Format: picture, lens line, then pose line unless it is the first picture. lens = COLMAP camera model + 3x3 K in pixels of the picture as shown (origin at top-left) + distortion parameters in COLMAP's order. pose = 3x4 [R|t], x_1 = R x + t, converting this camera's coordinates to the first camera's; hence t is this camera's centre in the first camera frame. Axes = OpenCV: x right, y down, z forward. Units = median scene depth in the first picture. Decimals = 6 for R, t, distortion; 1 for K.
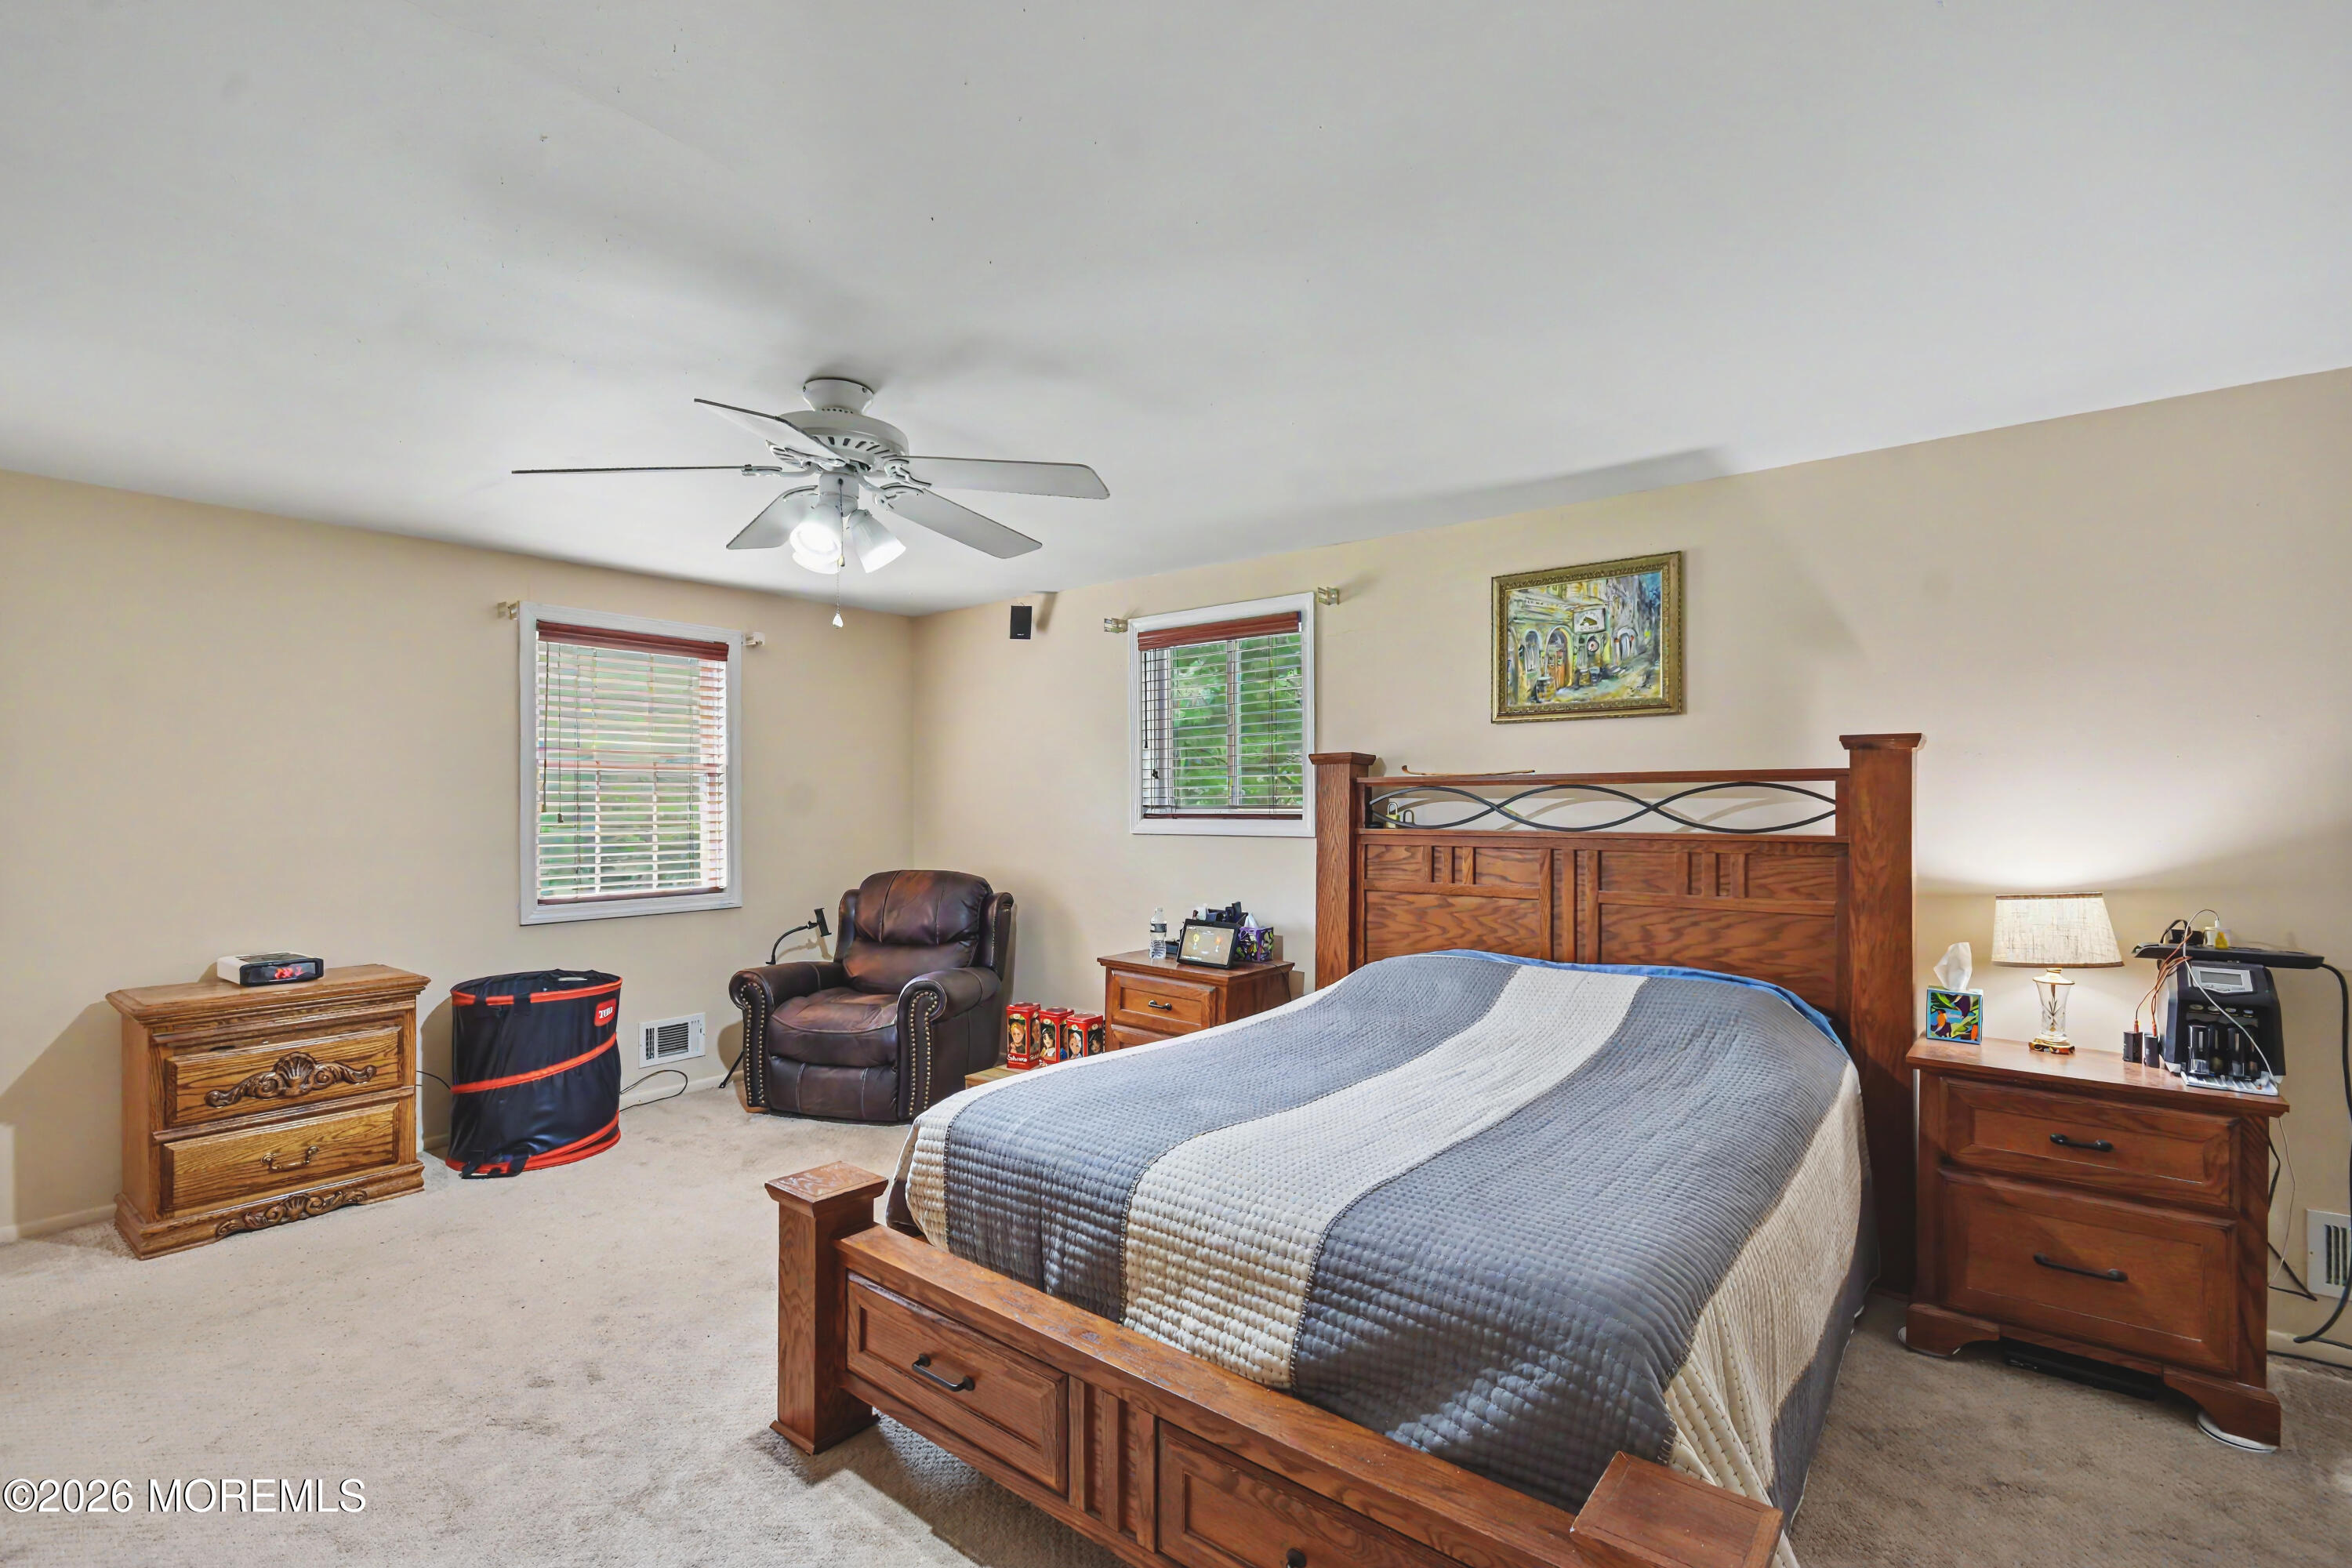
lens RADIAL K [[1068.1, 0, 1177.9], [0, 1068.1, 816.5], [0, 0, 1]] dist [0.001130, -0.000288]
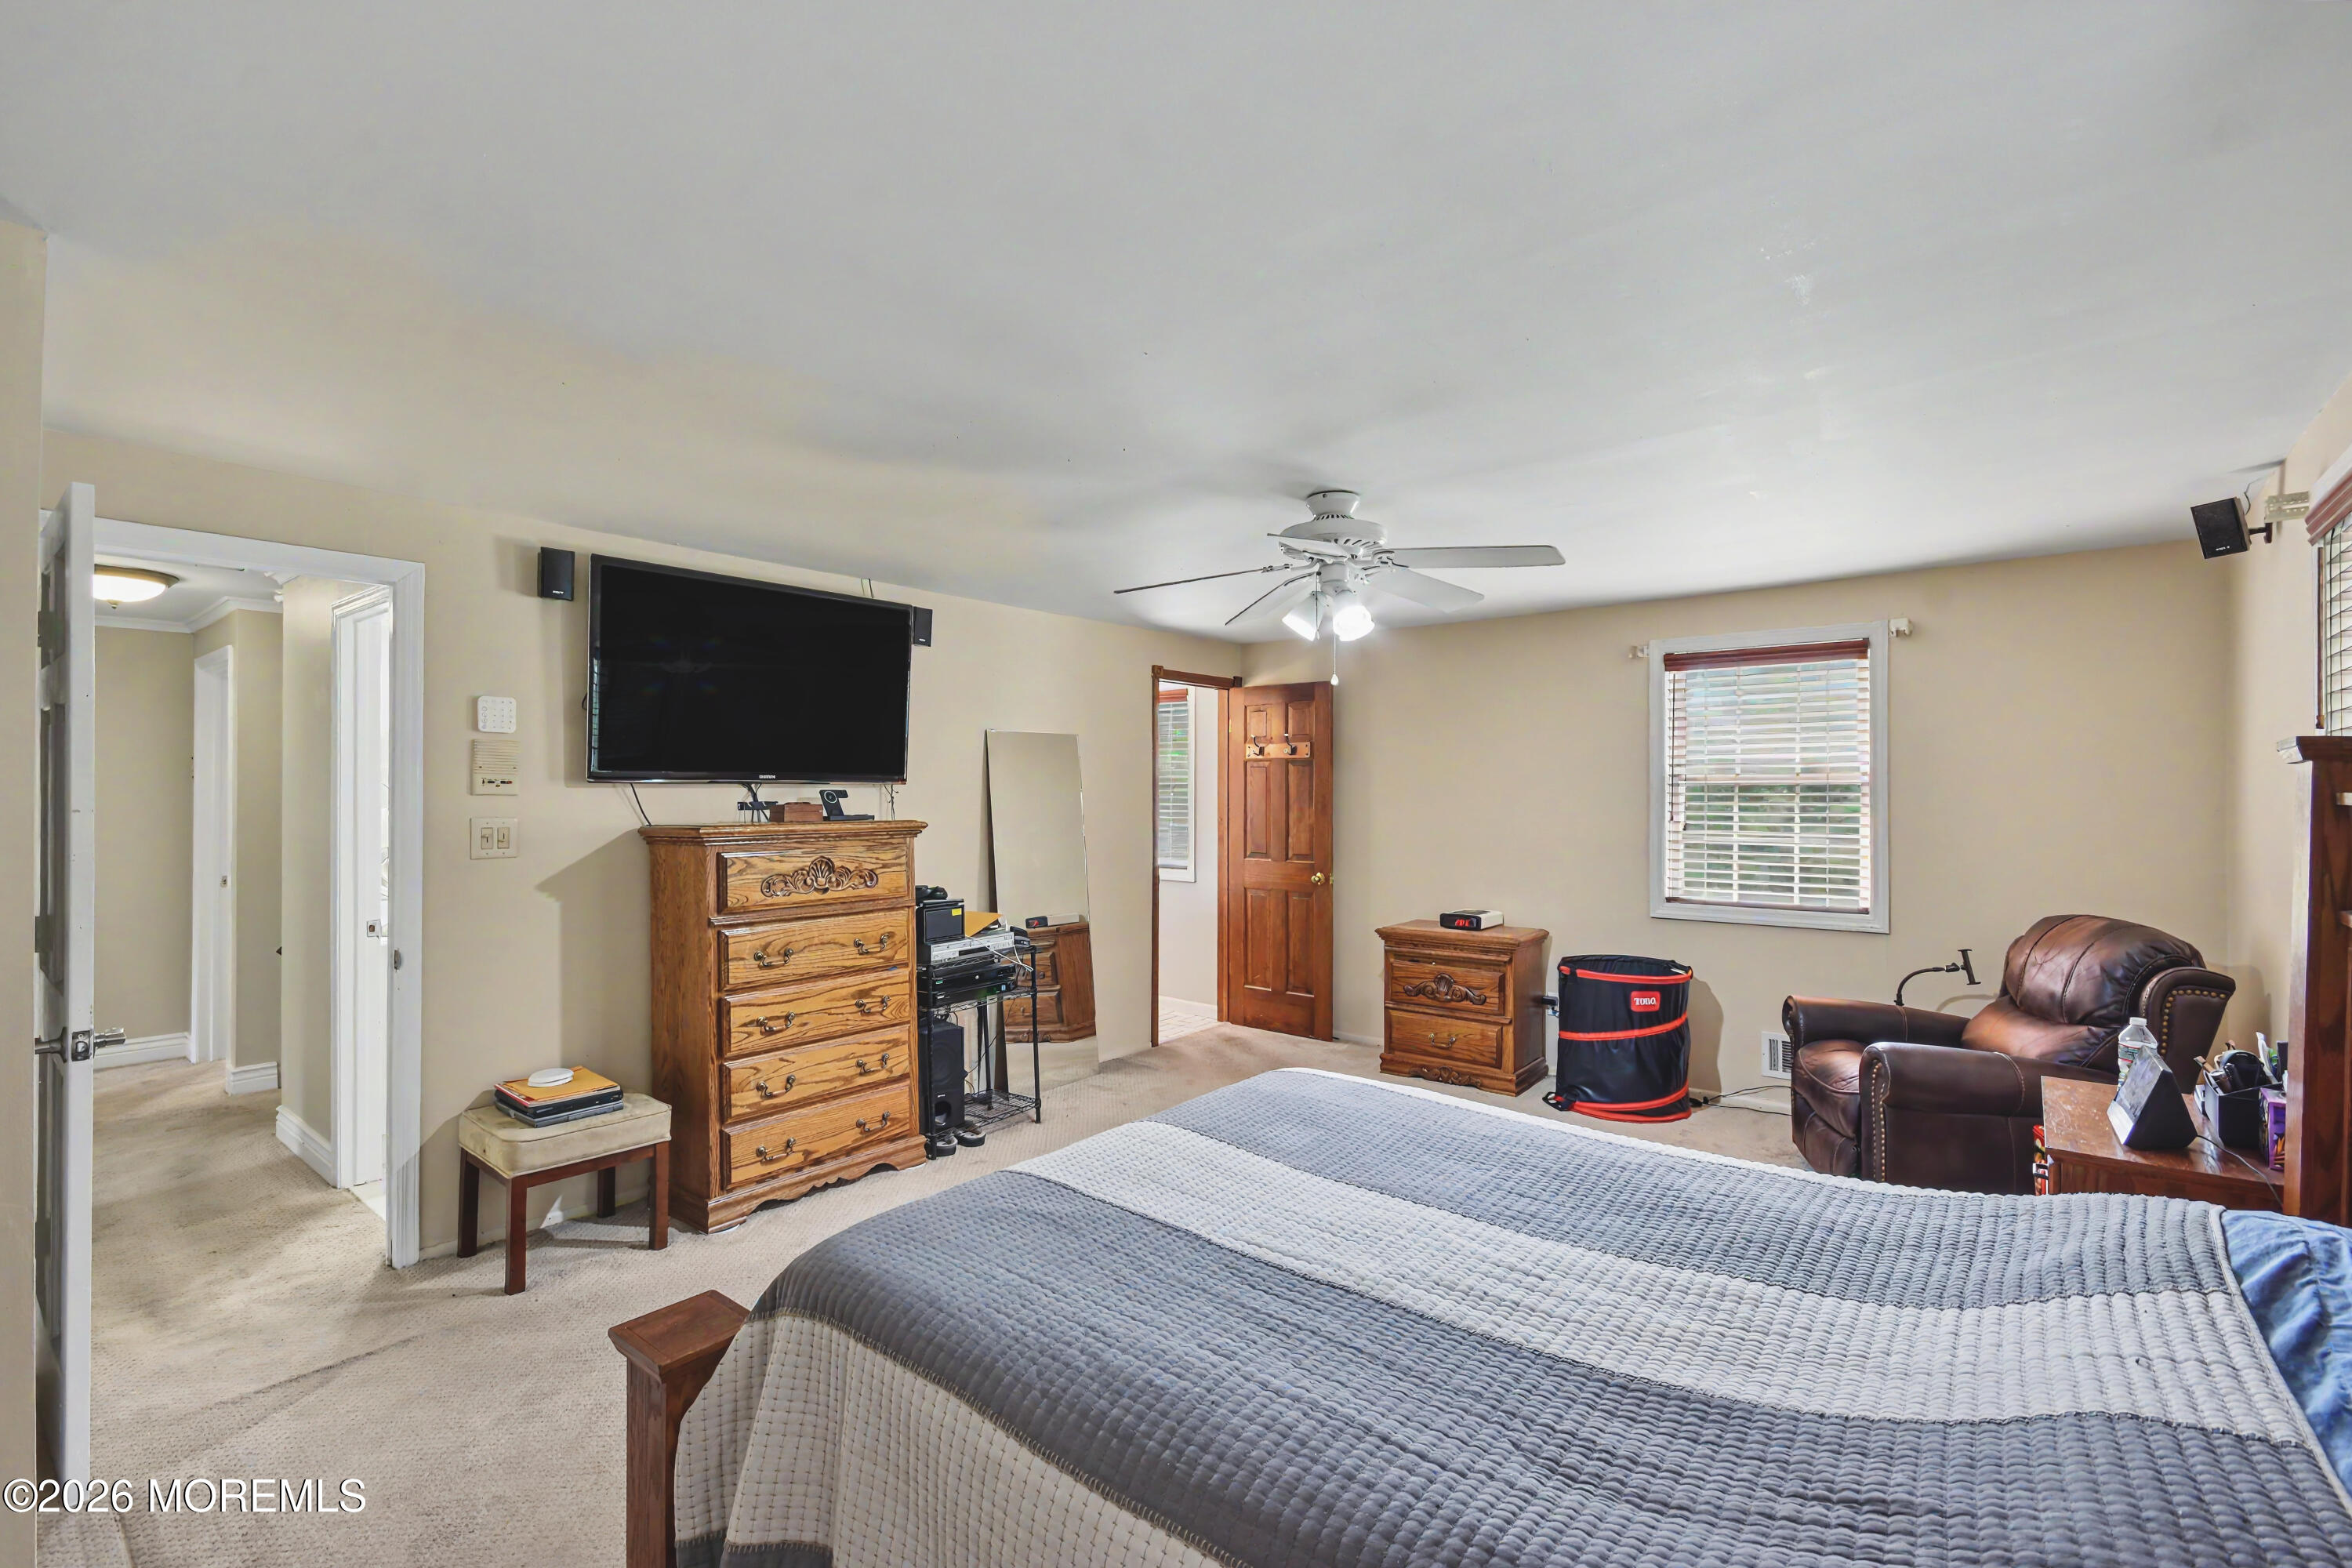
lens RADIAL K [[1075.8, 0, 1173.0], [0, 1075.8, 781.0], [0, 0, 1]] dist [-0.002282, -0.000422]
pose [[-0.036101, -0.012326, -0.999272, 0.610166], [-0.012181, 0.999855, -0.011893, -0.028065], [0.999274, 0.011743, -0.036246, 0.540916]]
